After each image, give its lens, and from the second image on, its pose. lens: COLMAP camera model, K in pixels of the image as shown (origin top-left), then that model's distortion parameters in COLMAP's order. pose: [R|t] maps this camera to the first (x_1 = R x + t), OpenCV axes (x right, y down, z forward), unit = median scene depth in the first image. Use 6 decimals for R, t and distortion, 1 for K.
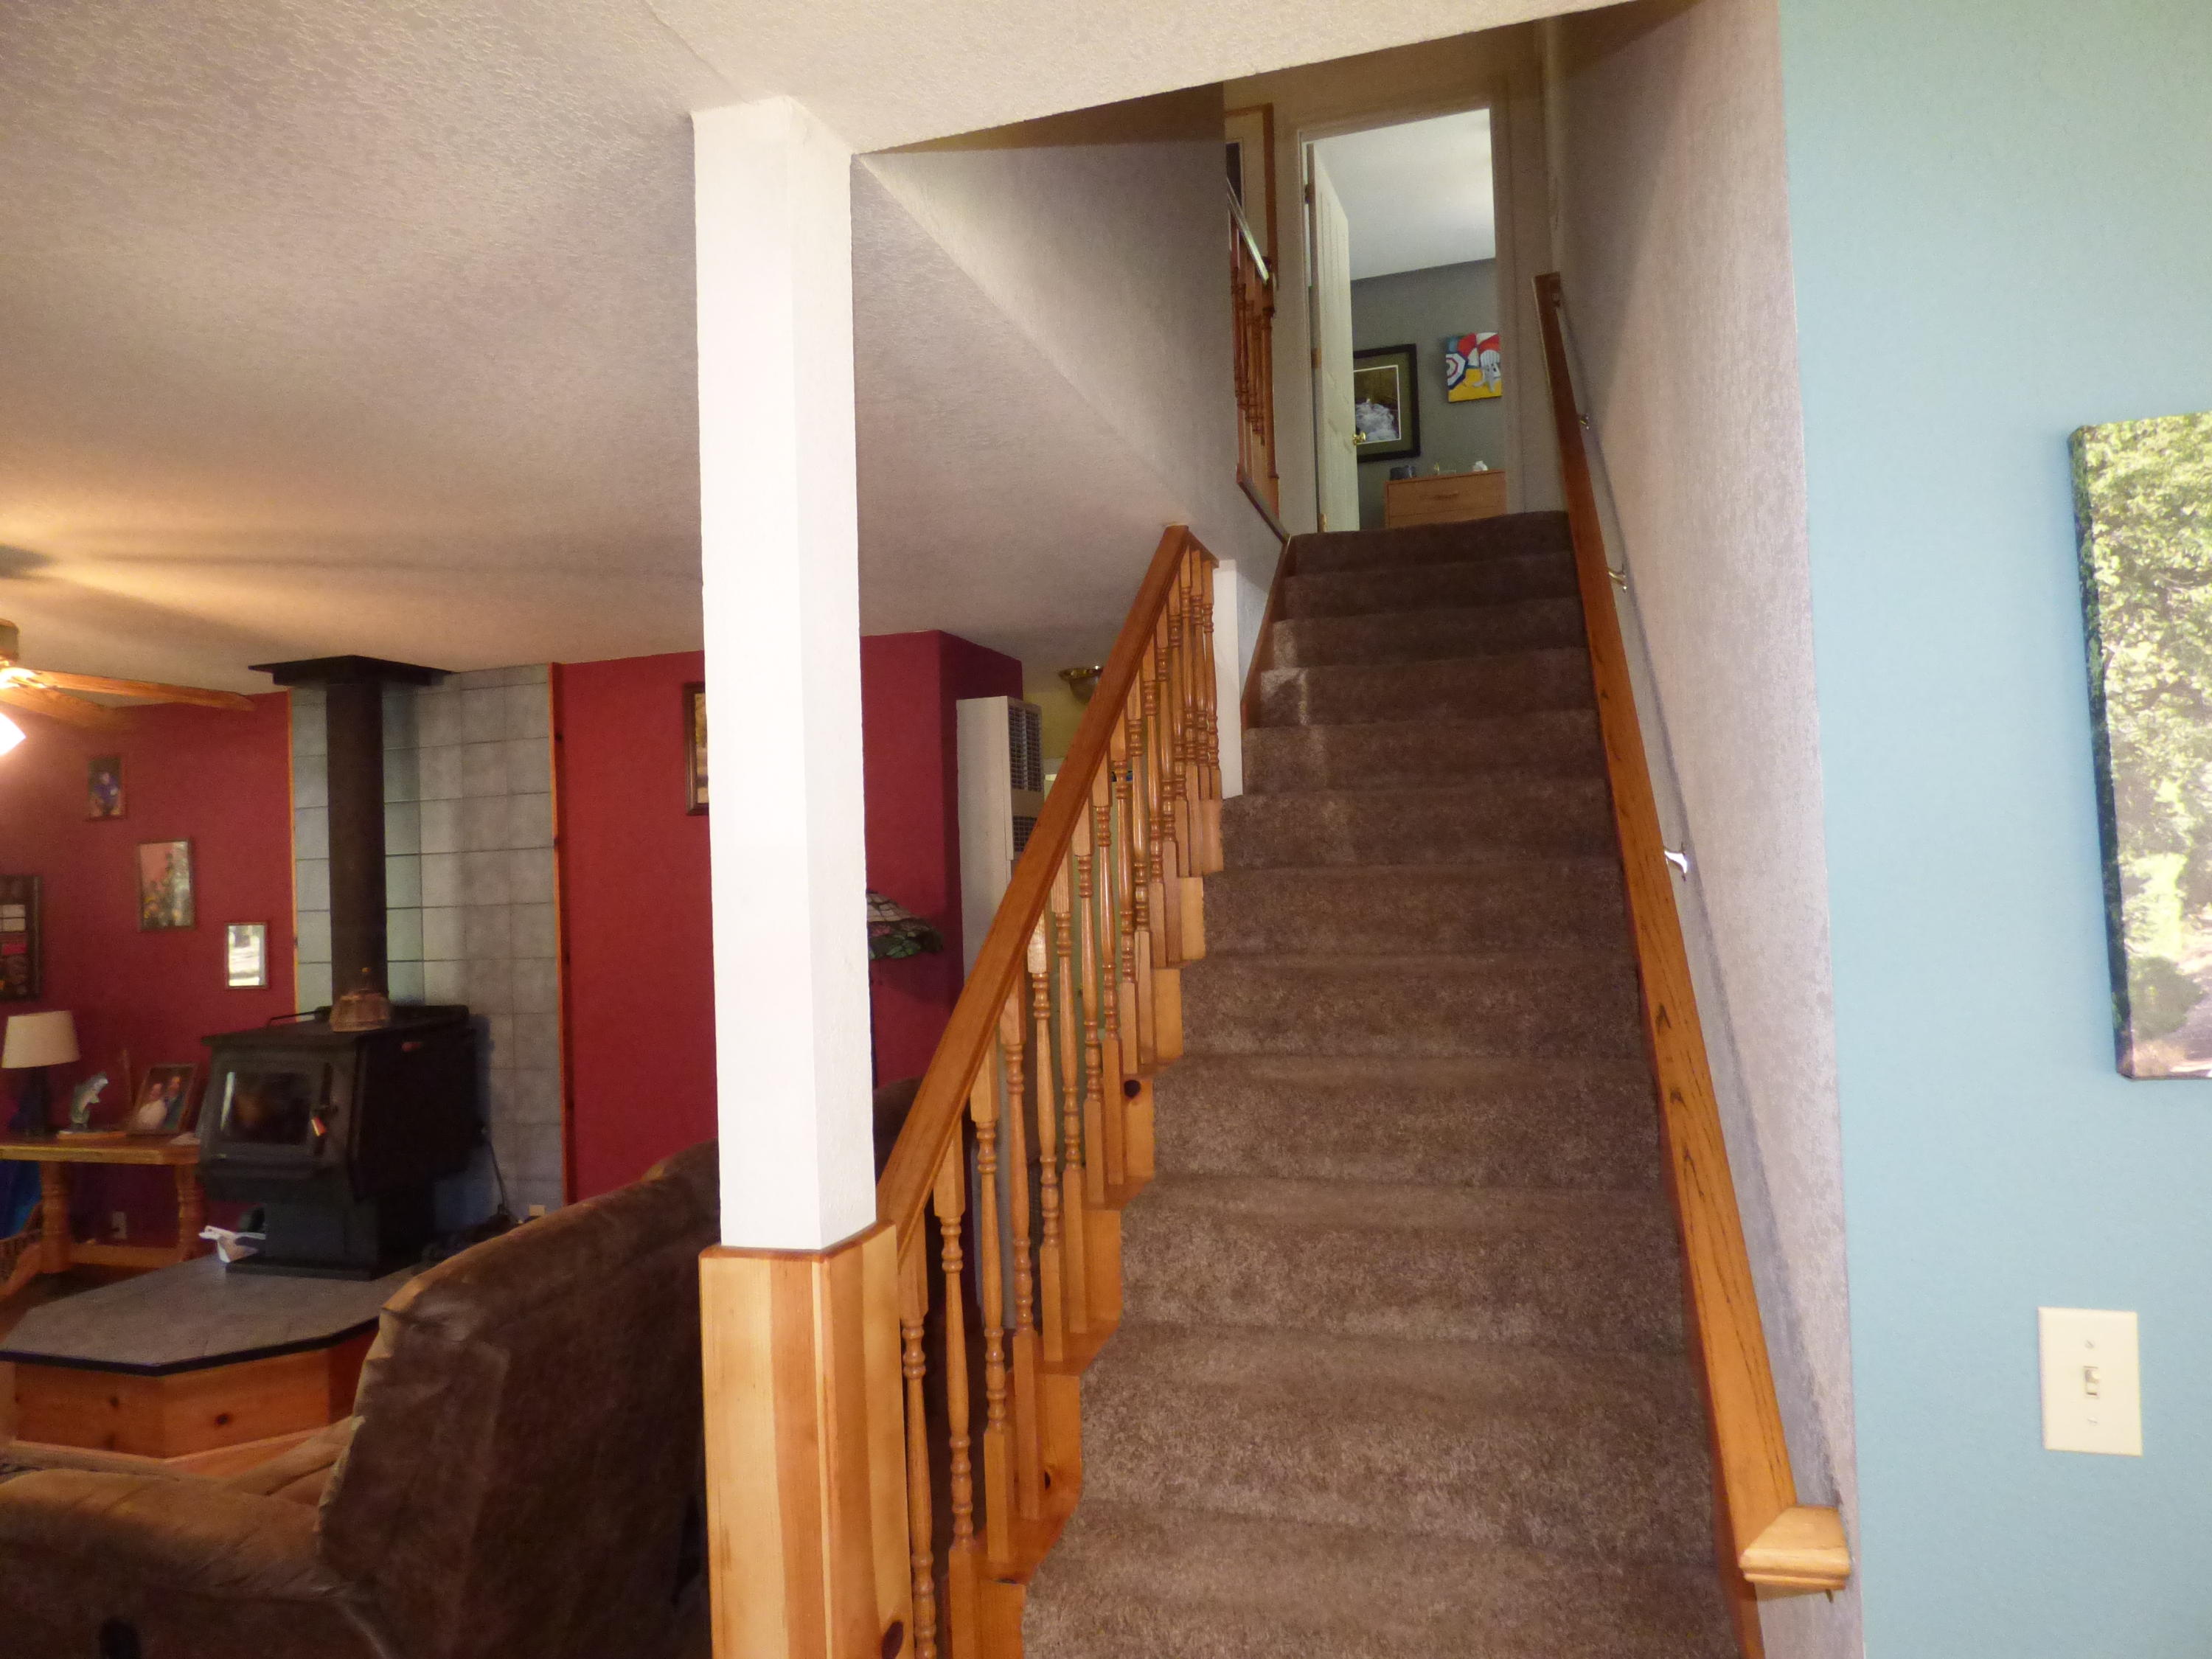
lens RADIAL K [[1349.2, 0, 1100.3], [0, 1349.2, 824.4], [0, 0, 1]] dist [-0.009497, 0.002103]
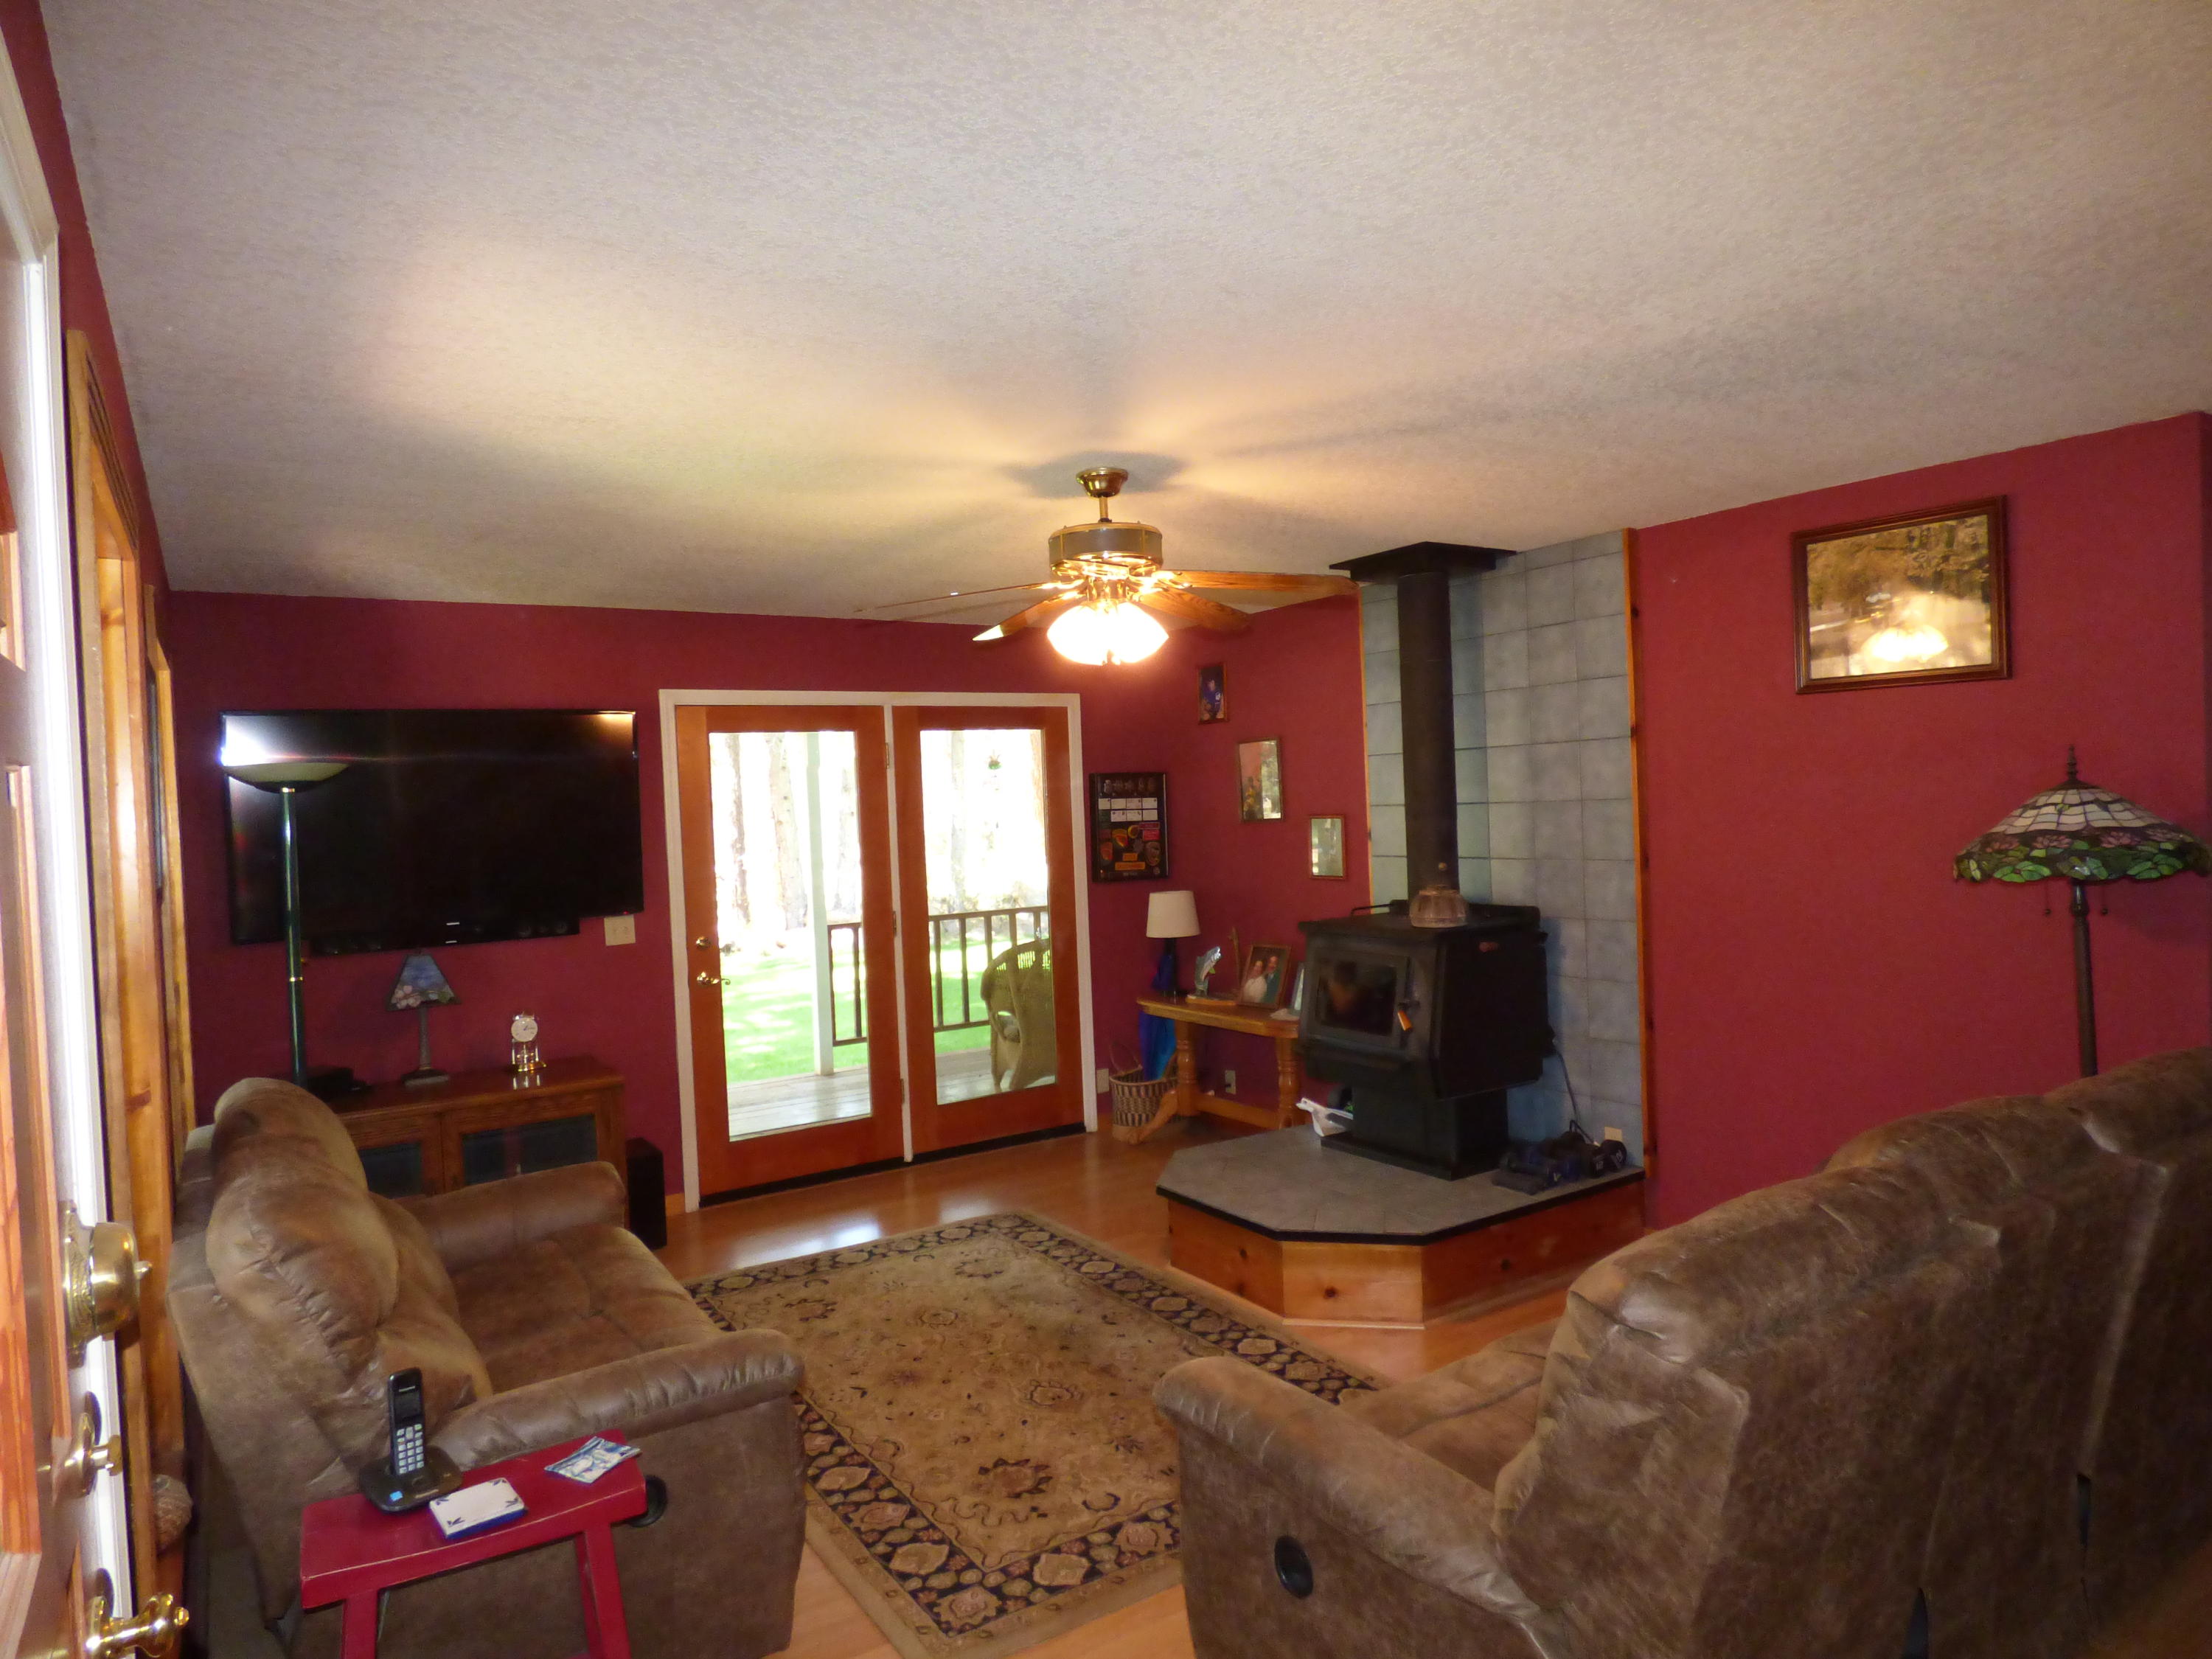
lens RADIAL K [[1349.2, 0, 1106.0], [0, 1349.2, 828.9], [0, 0, 1]] dist [-0.009497, 0.002103]
pose [[0.764659, 0.022172, -0.644054, -0.096110], [0.026701, 0.997460, 0.066039, 0.009870], [0.643882, -0.067694, 0.762124, 0.092703]]
